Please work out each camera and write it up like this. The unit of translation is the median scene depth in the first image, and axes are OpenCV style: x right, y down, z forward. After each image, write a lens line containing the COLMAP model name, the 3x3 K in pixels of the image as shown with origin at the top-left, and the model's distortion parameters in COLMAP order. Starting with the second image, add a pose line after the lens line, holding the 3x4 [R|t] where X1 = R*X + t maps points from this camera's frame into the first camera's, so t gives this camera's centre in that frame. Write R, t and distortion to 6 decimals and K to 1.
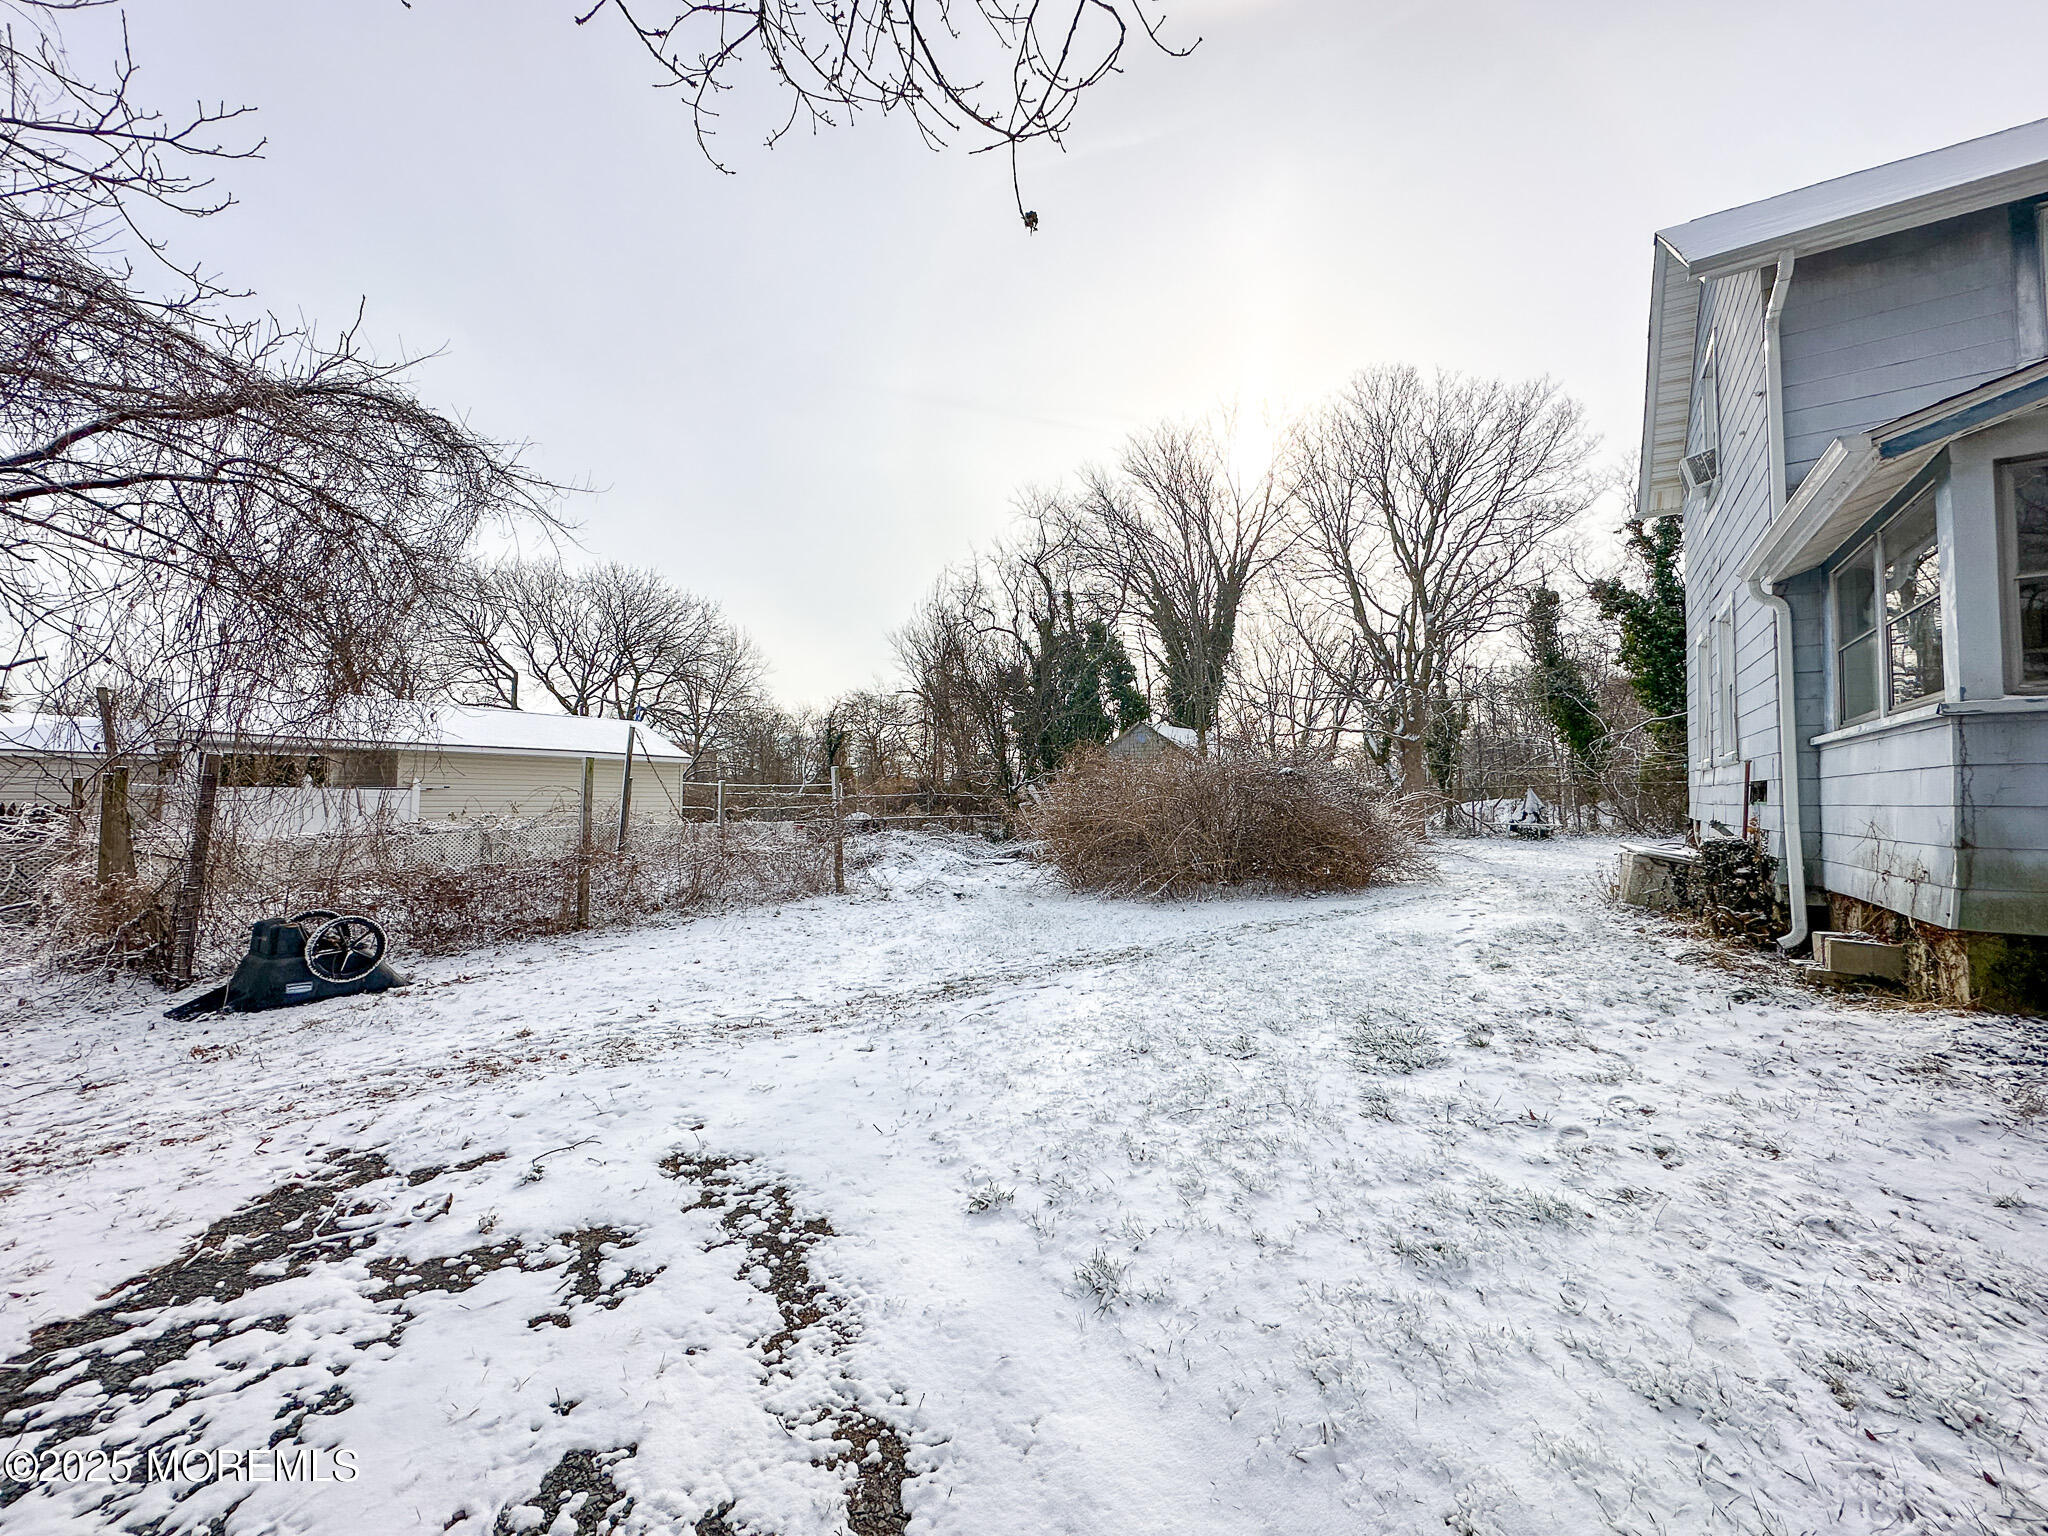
lens RADIAL K [[835.9, 0, 1024.0], [0, 835.9, 768.0], [0, 0, 1]] dist [-0.002609, -0.000273]
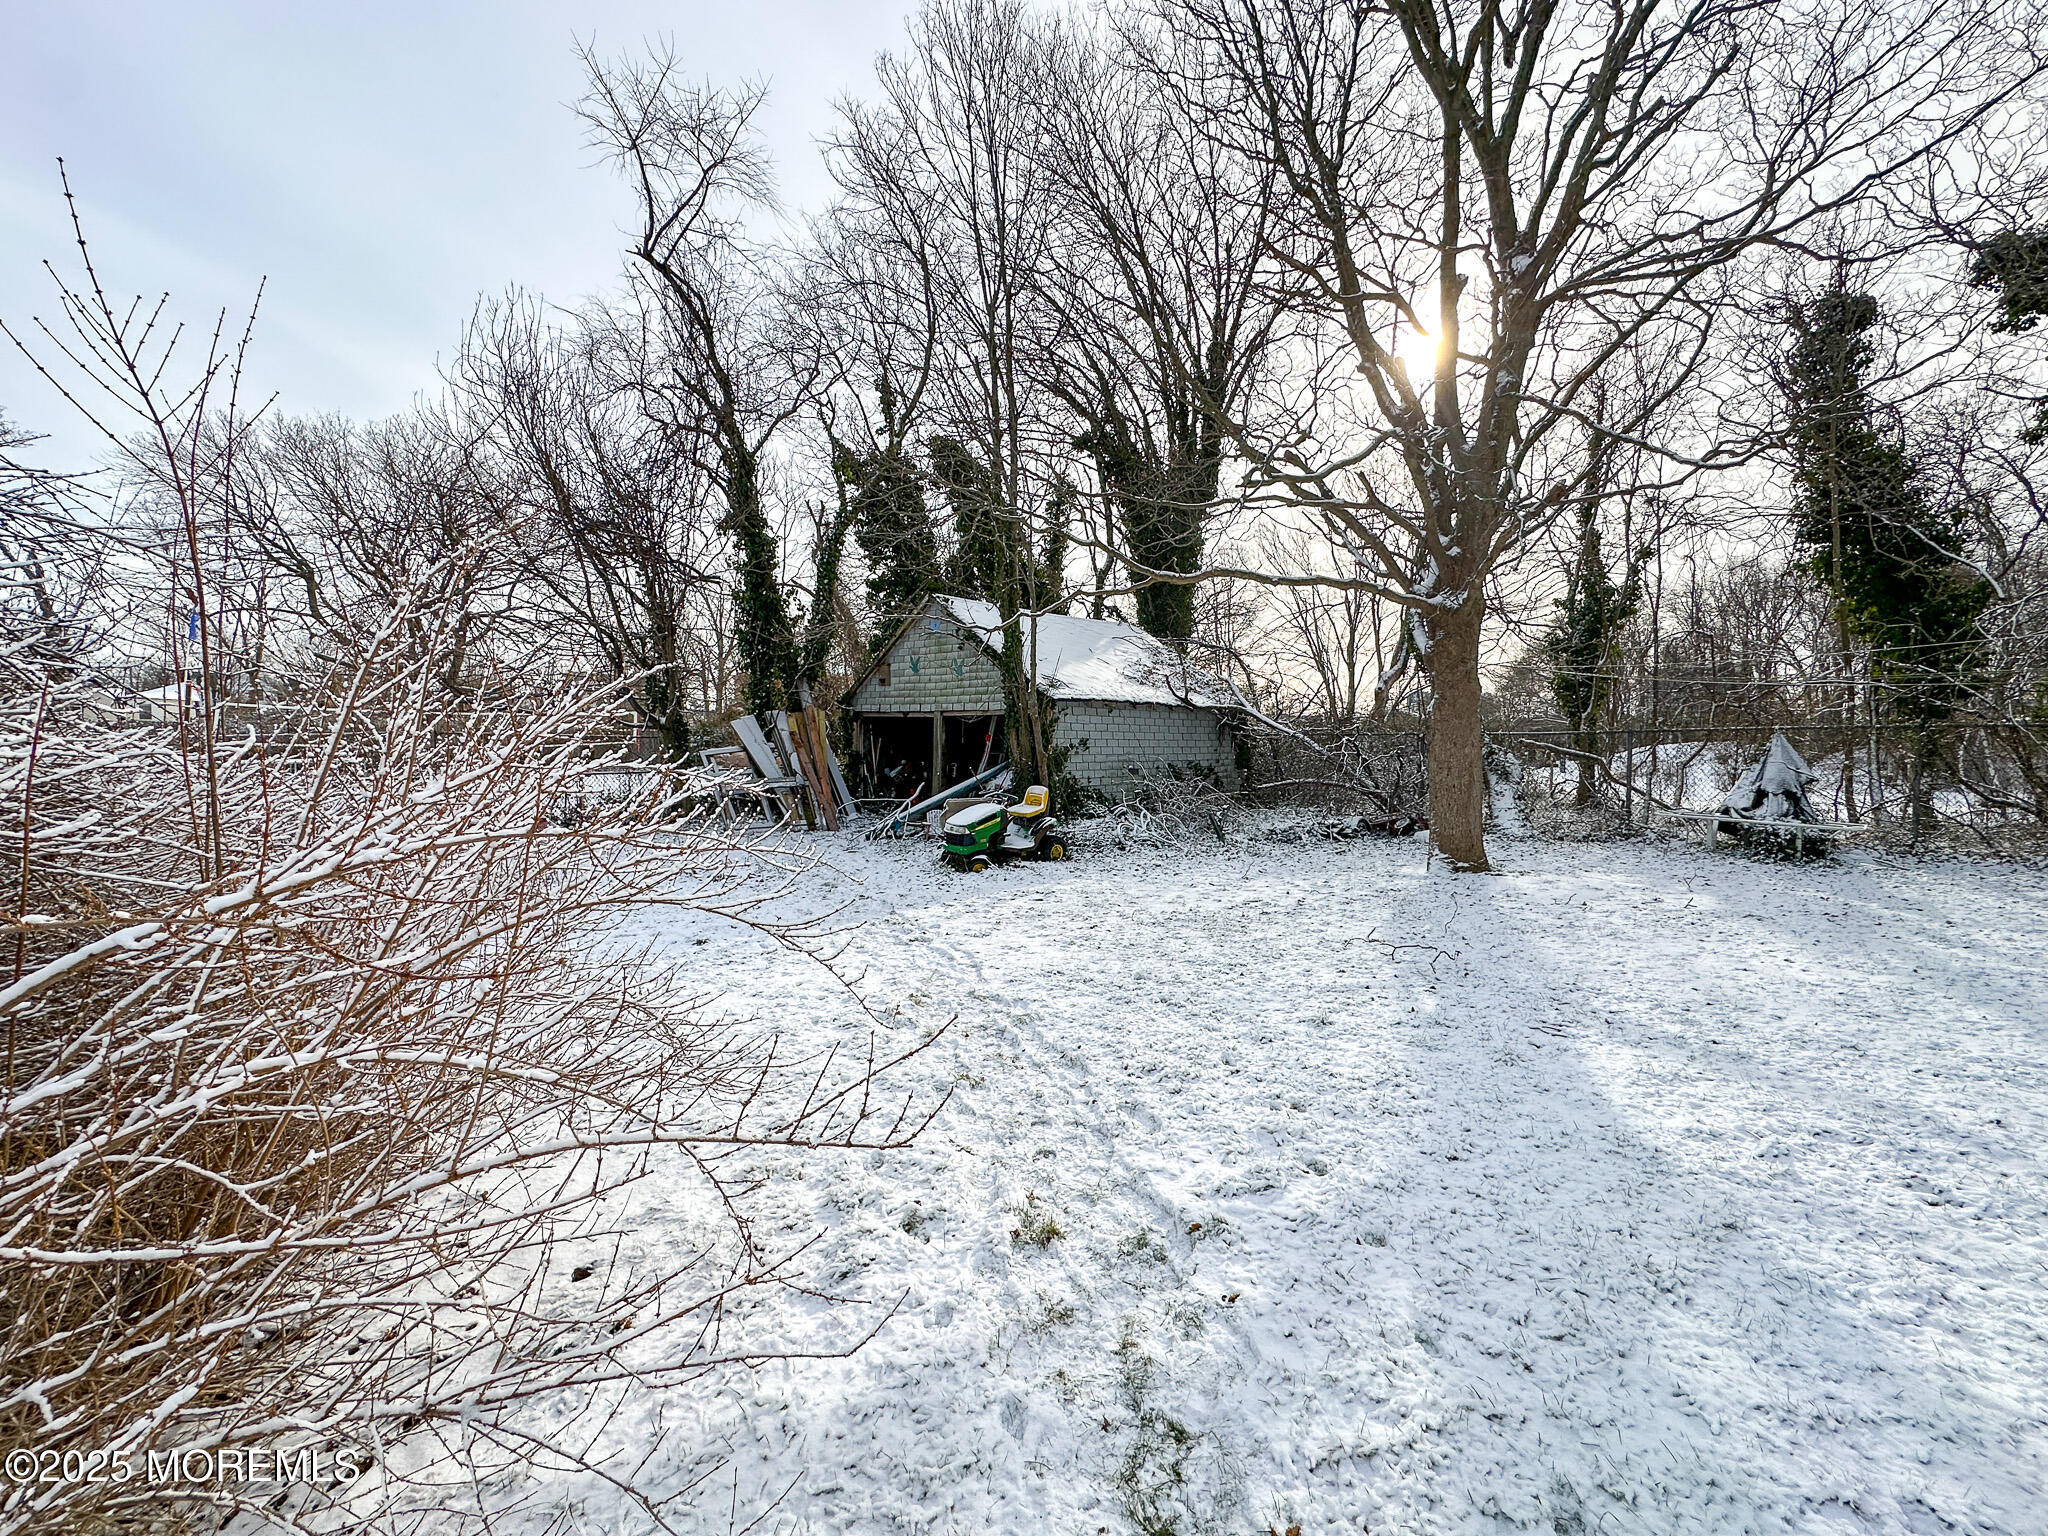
lens RADIAL K [[812.8, 0, 1024.0], [0, 812.8, 768.0], [0, 0, 1]] dist [-0.006818, 0.001015]
pose [[0.985602, 0.017638, -0.168158, 0.816545], [-0.002166, 0.995780, 0.091746, 0.014207], [0.169067, -0.090061, 0.981481, 1.454946]]
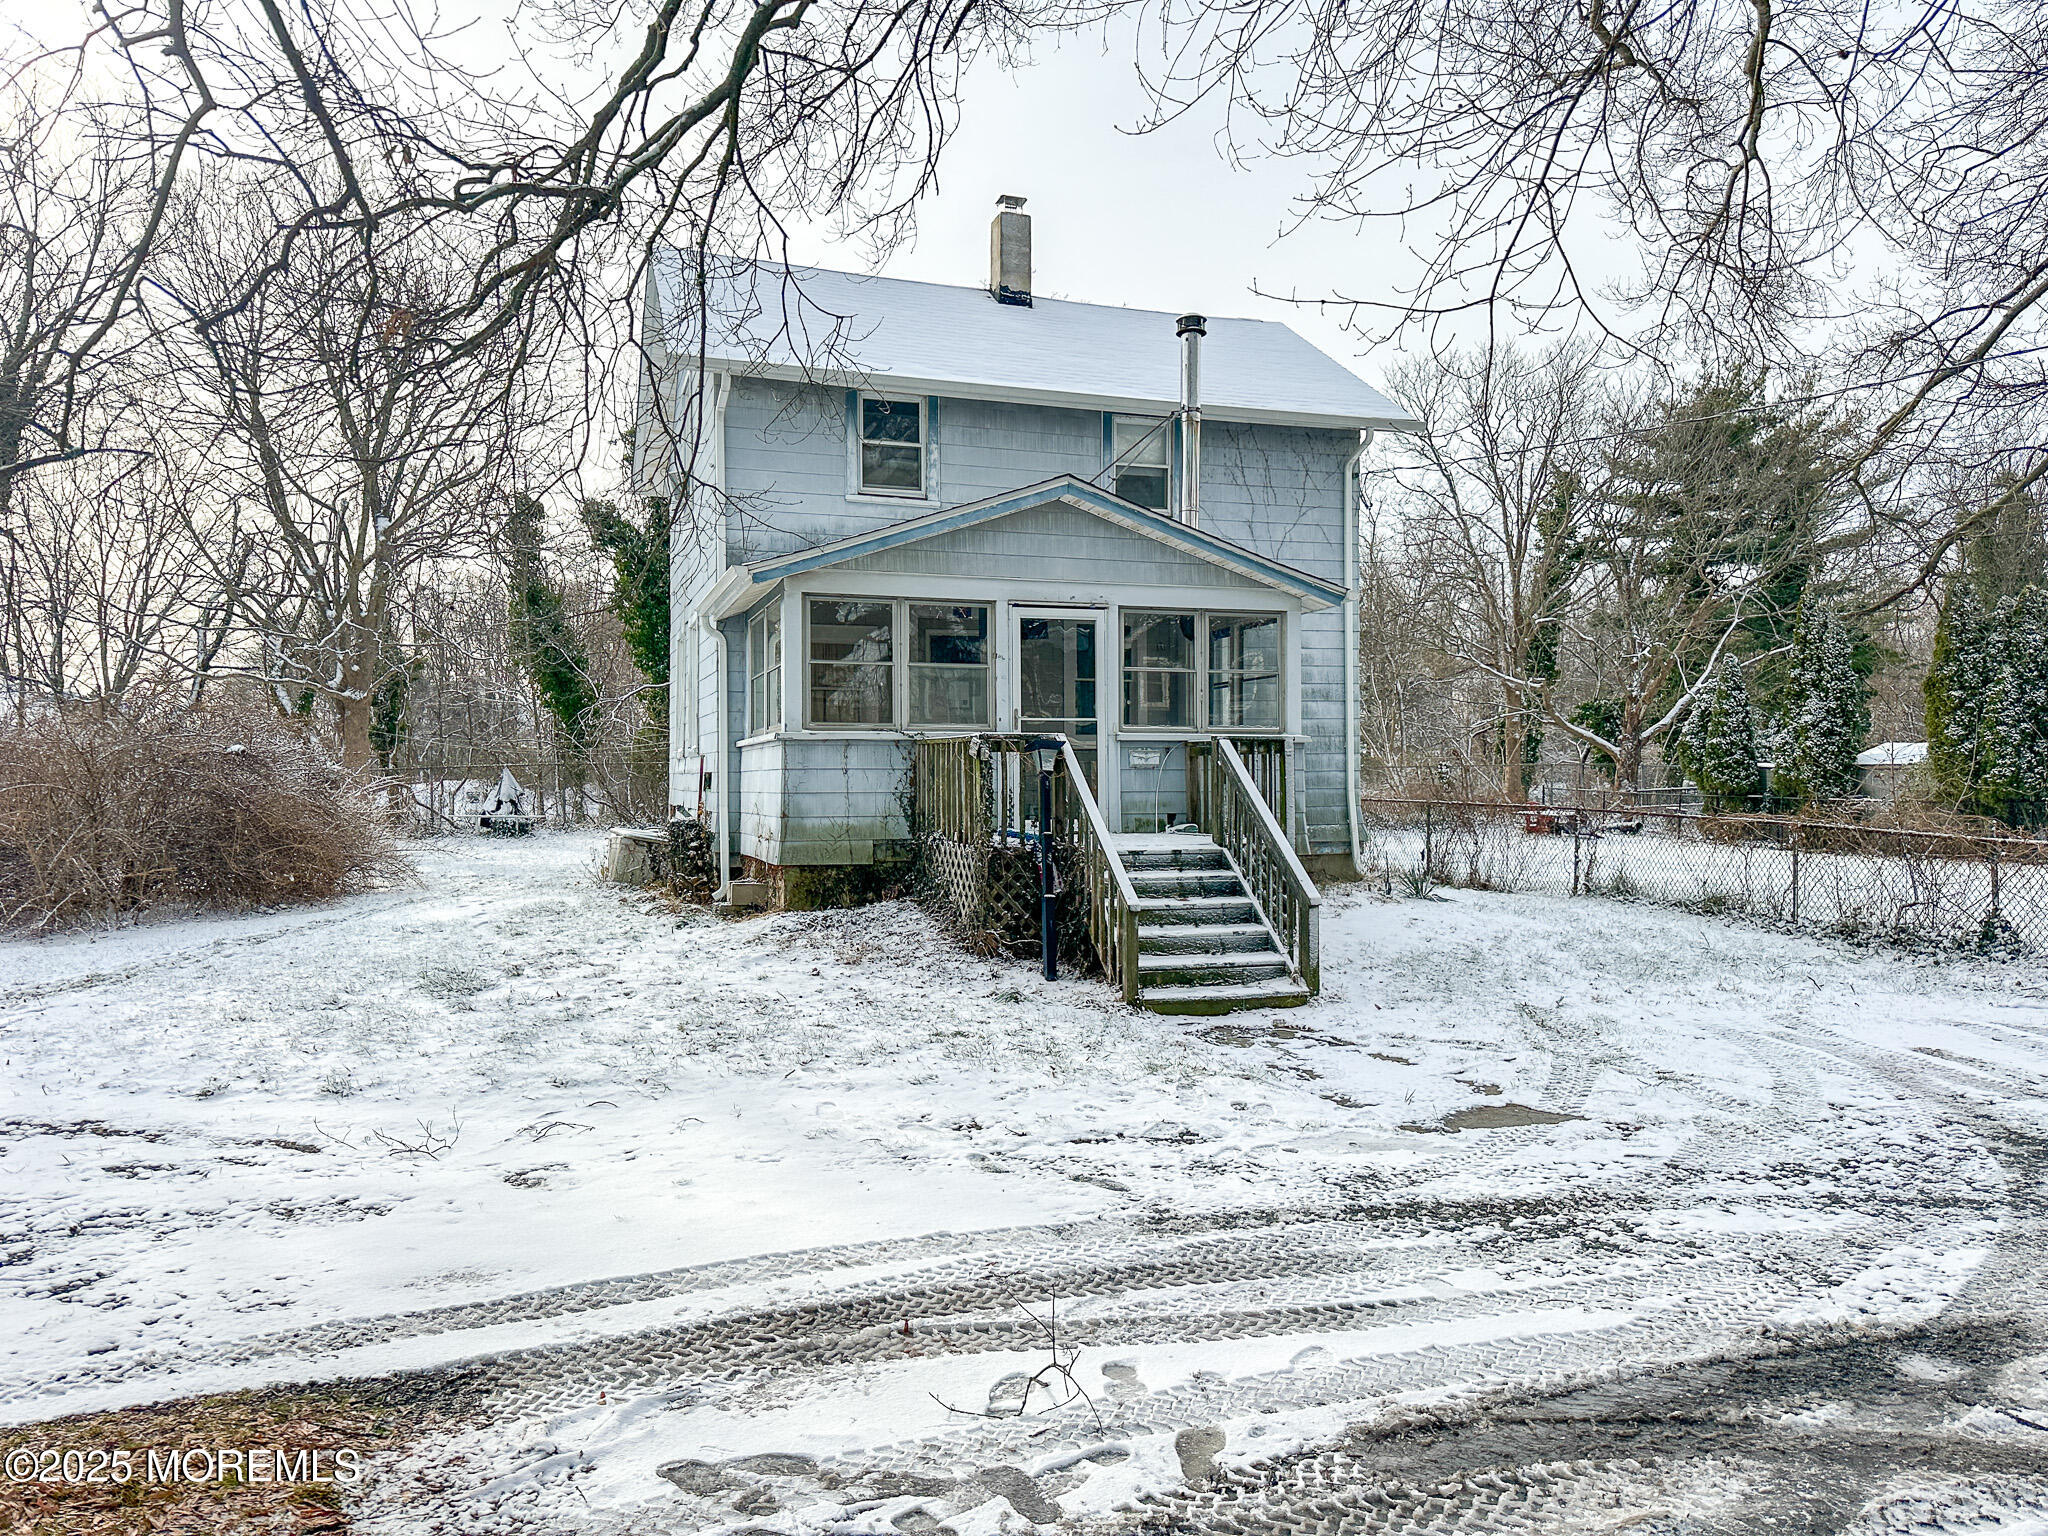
lens RADIAL K [[1434.0, 0, 1024.7], [0, 1434.0, 771.5], [0, 0, 1]] dist [0.050547, -0.061845]
pose [[0.620344, 0.003323, 0.784323, -0.326953], [-0.027934, 0.999450, 0.017860, -0.024061], [-0.783832, -0.032988, 0.620096, -0.452441]]
